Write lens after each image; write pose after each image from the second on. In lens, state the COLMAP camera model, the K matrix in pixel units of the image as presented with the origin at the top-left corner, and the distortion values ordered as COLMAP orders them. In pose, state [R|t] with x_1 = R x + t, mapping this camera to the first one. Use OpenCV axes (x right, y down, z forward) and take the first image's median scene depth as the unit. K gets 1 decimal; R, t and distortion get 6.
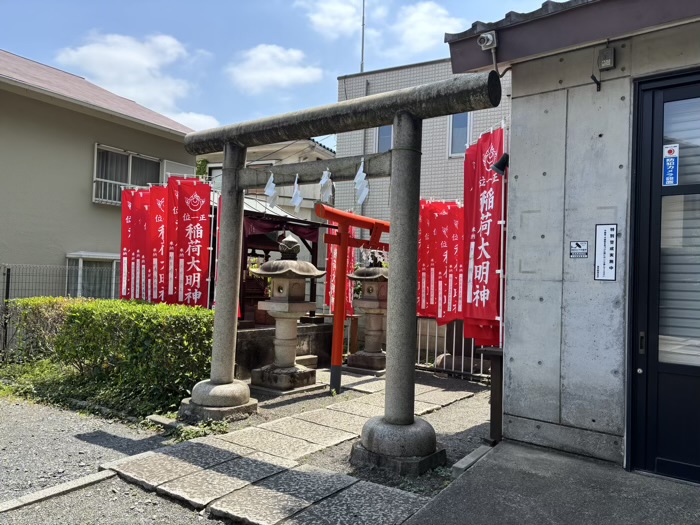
lens RADIAL K [[525.1, 0, 351.0], [0, 525.1, 268.1], [0, 0, 1]] dist [0.009249, -0.001742]
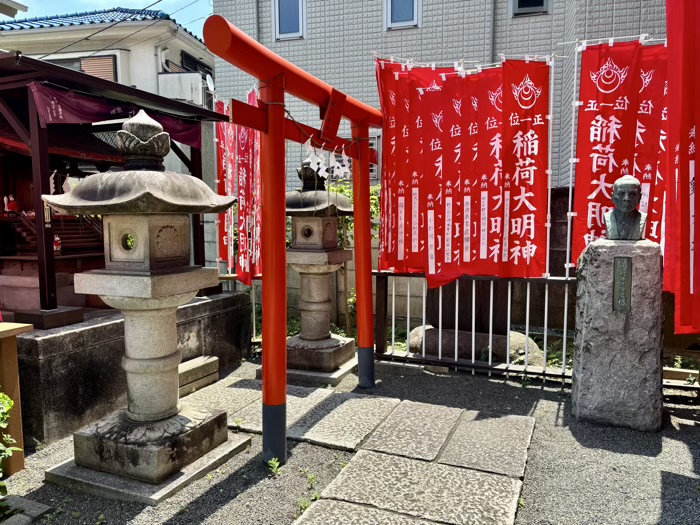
lens RADIAL K [[525.1, 0, 351.0], [0, 525.1, 268.1], [0, 0, 1]] dist [0.009249, -0.001742]
pose [[0.971534, -0.063802, 0.228148, -0.049509], [0.035343, 0.991309, 0.126720, 0.011433], [-0.234250, -0.115049, 0.965345, 0.463529]]
